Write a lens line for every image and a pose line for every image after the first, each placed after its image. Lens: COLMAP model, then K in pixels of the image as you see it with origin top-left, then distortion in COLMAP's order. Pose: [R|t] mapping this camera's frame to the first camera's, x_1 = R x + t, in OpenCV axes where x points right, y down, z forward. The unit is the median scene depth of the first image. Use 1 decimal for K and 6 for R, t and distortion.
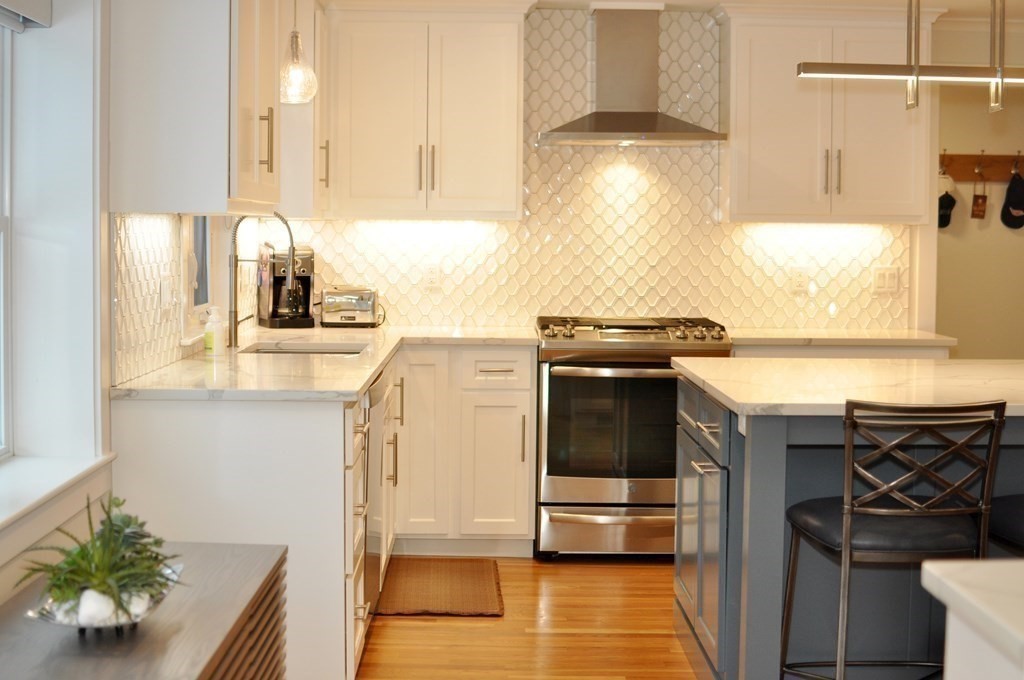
lens RADIAL K [[1581.2, 0, 512.0], [0, 1581.2, 340.0], [0, 0, 1]] dist [-0.179736, 0.150446]
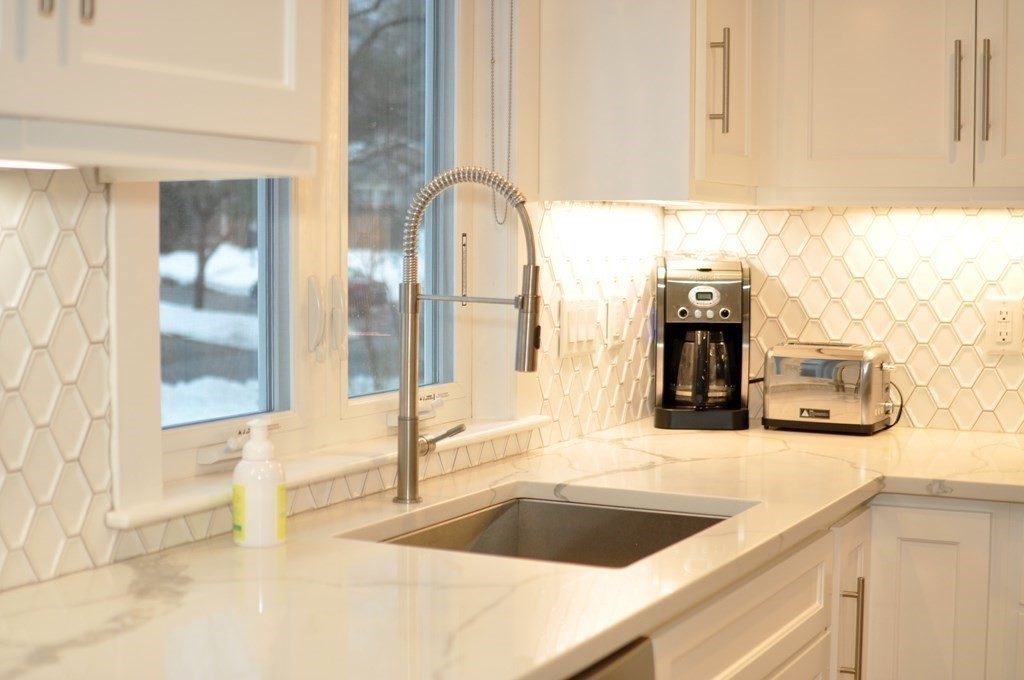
lens RADIAL K [[1581.2, 0, 512.0], [0, 1581.2, 340.0], [0, 0, 1]] dist [-0.179736, 0.150446]
pose [[0.886922, 0.027739, -0.461086, 0.034452], [-0.030994, 0.999519, 0.000513, -0.033577], [0.460879, 0.013836, 0.887355, 0.534901]]
